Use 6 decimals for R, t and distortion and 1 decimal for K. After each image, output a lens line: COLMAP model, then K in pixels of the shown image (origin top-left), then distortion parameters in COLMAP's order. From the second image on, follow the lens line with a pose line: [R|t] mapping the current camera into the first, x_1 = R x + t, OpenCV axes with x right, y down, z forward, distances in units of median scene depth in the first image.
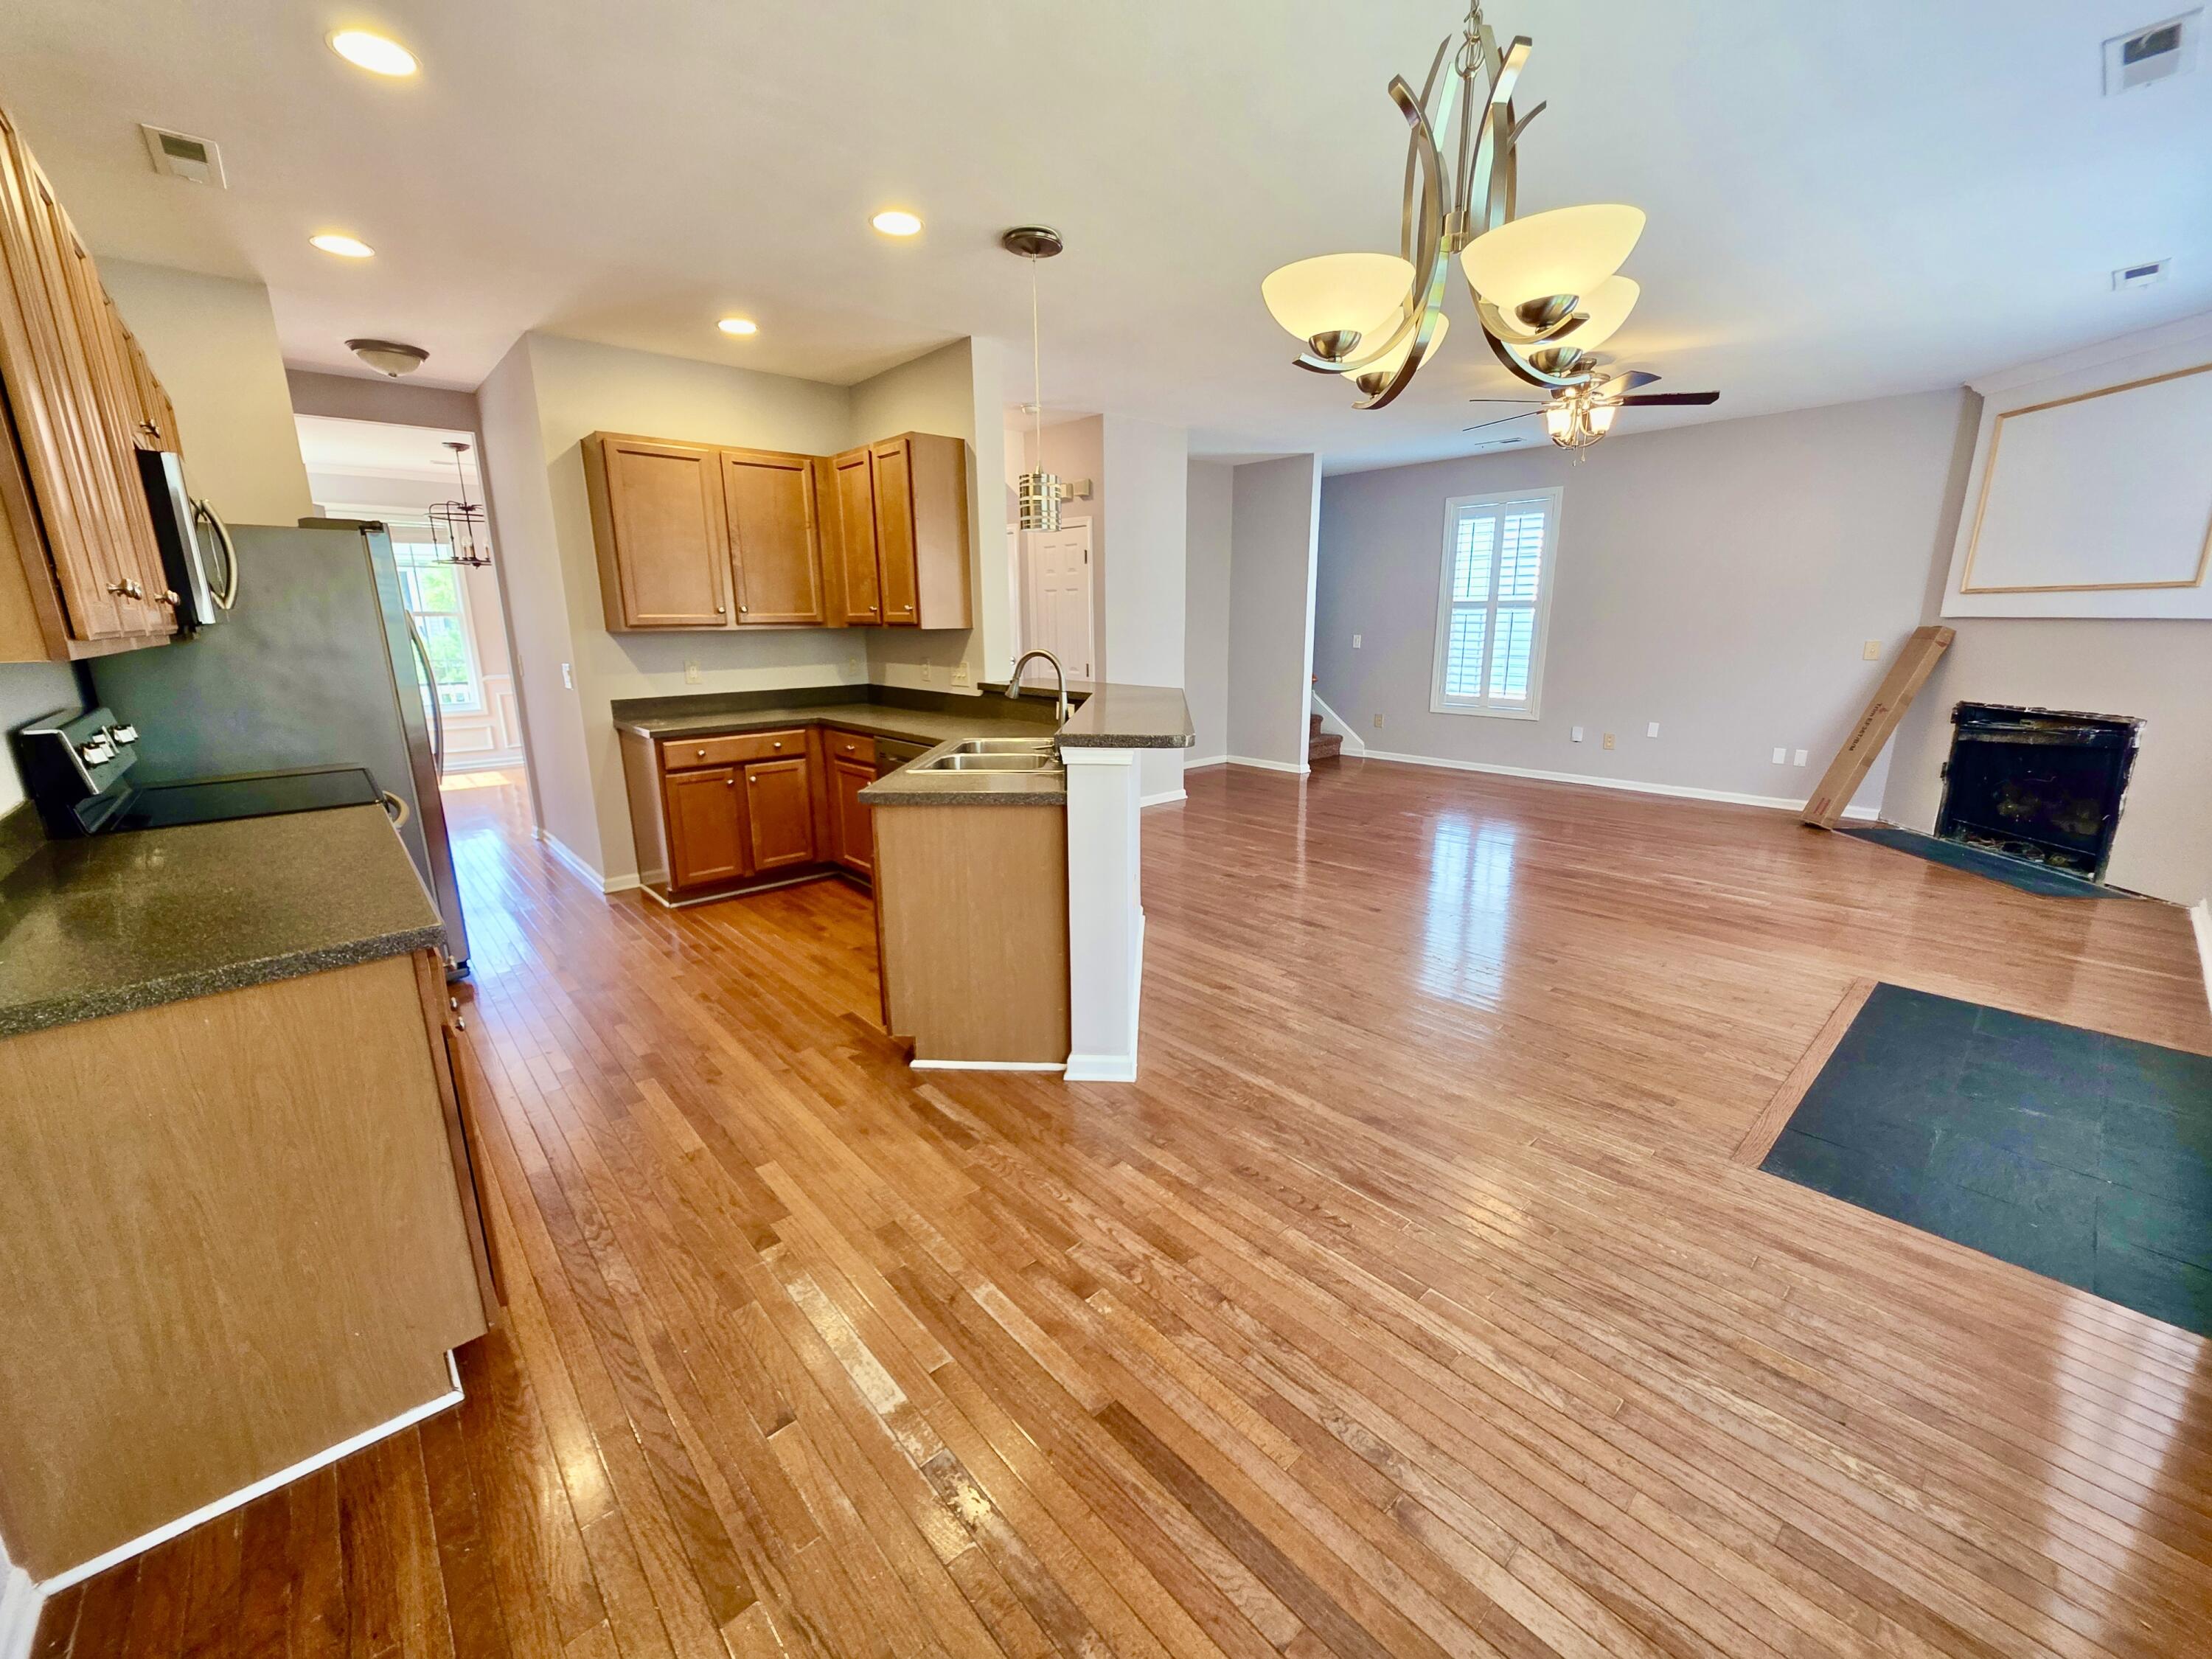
lens RADIAL K [[887.2, 0, 1106.7], [0, 887.2, 827.7], [0, 0, 1]] dist [0.000493, -0.000105]
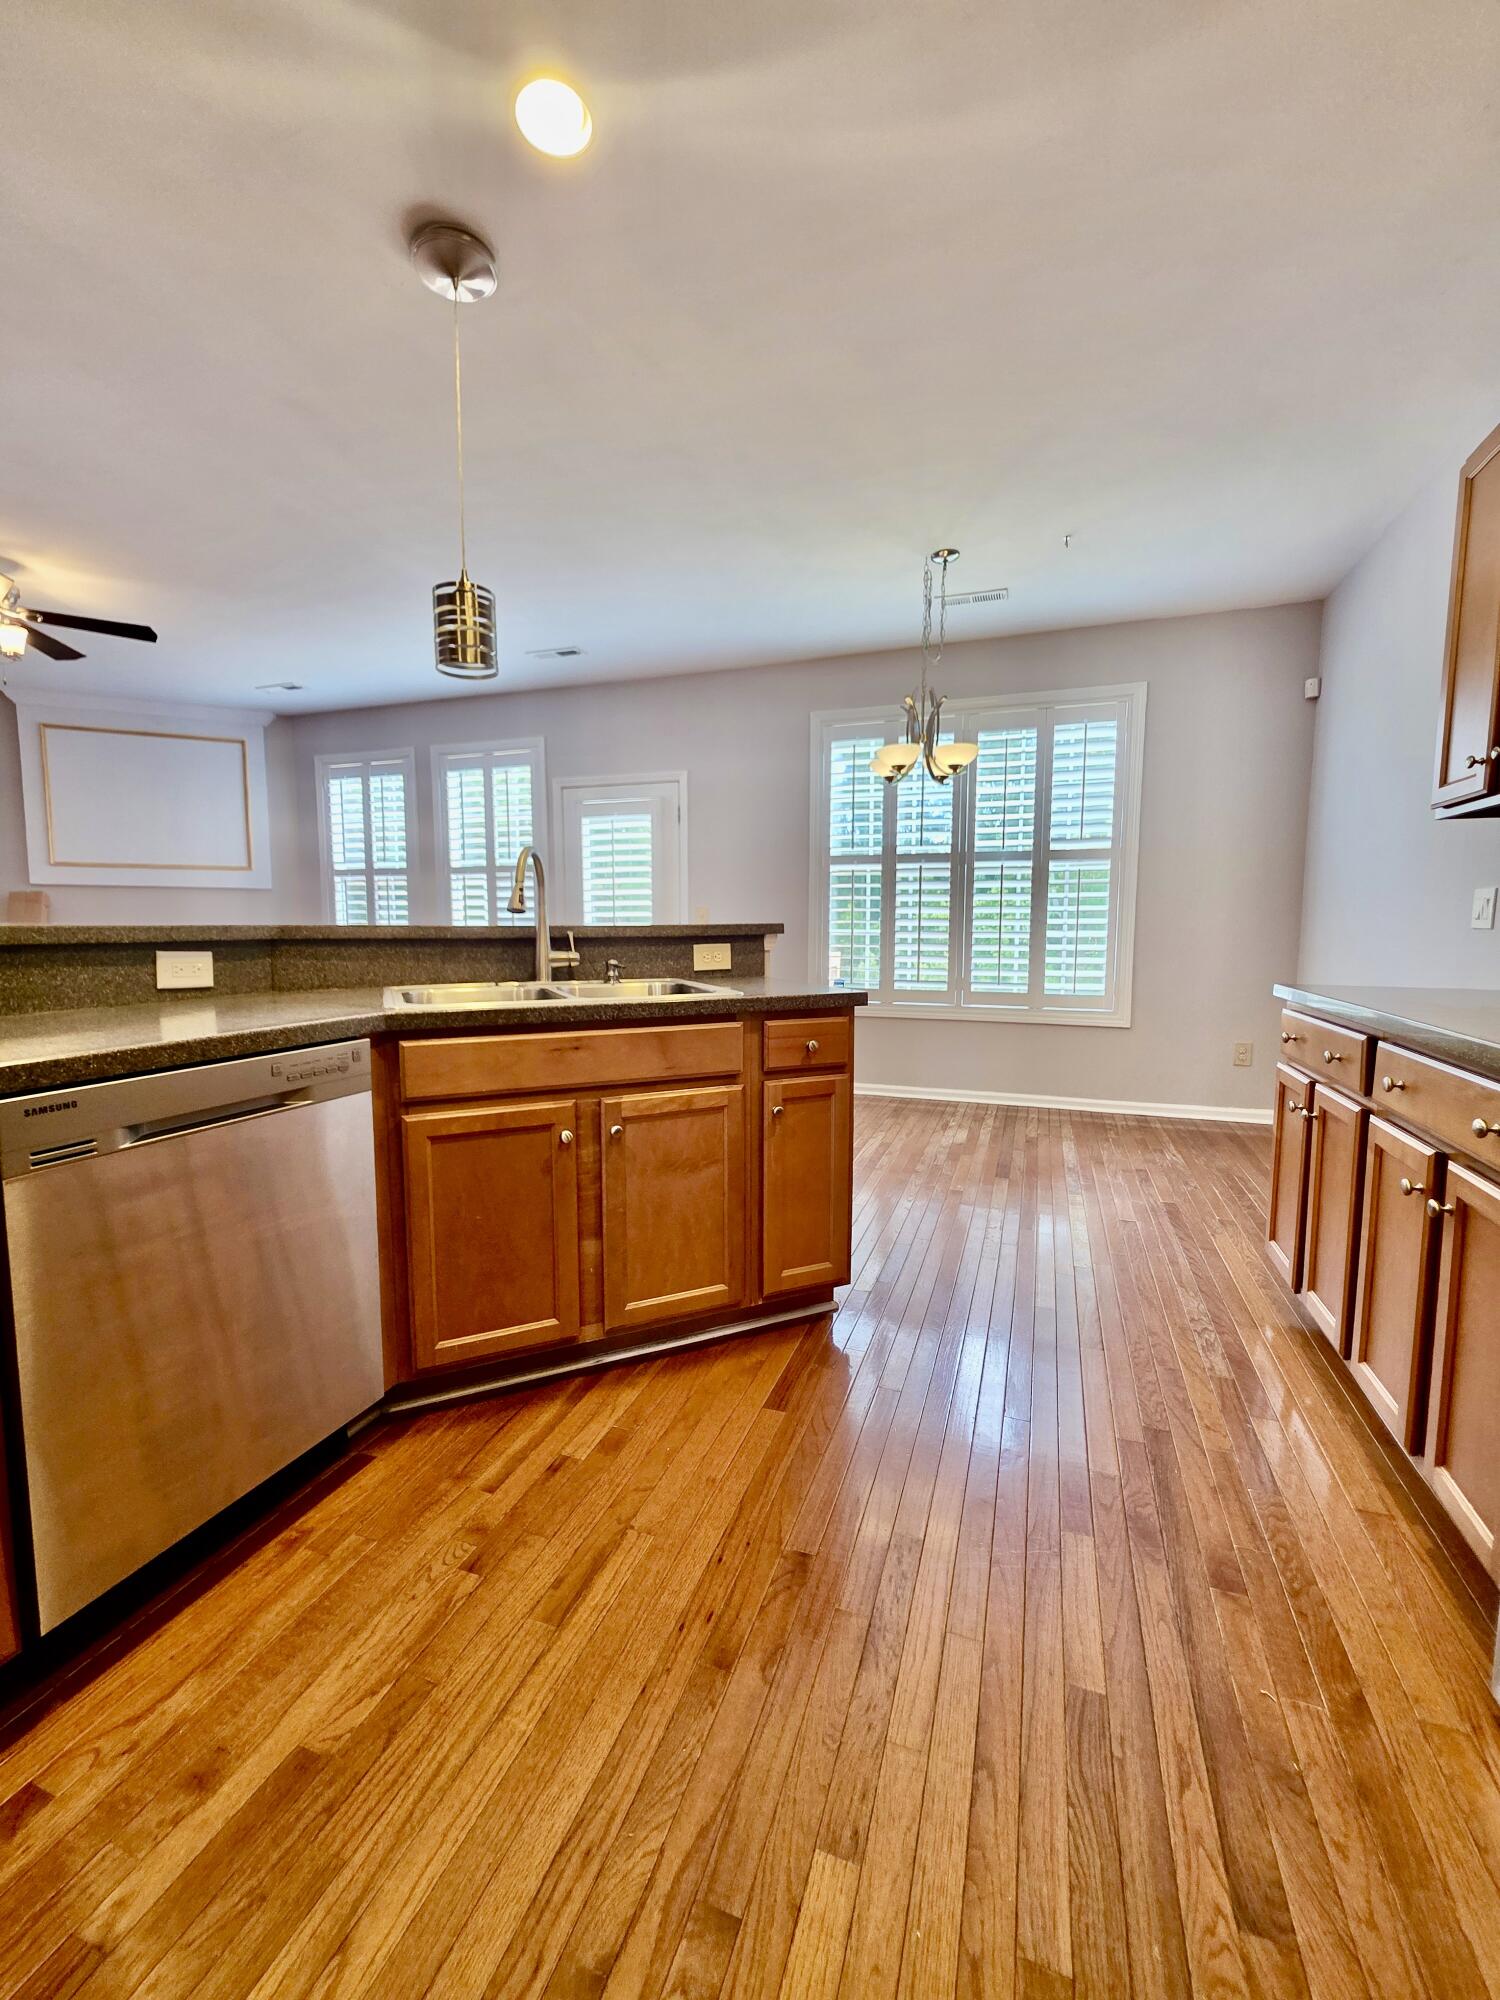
lens RADIAL K [[802.2, 0, 750.0], [0, 802.2, 1000.0], [0, 0, 1]] dist [0.000493, -0.000105]
pose [[-0.468996, -0.080305, 0.879542, -0.450902], [0.206717, 0.958215, 0.197716, -0.104945], [-0.858668, 0.274544, -0.432799, 0.703685]]
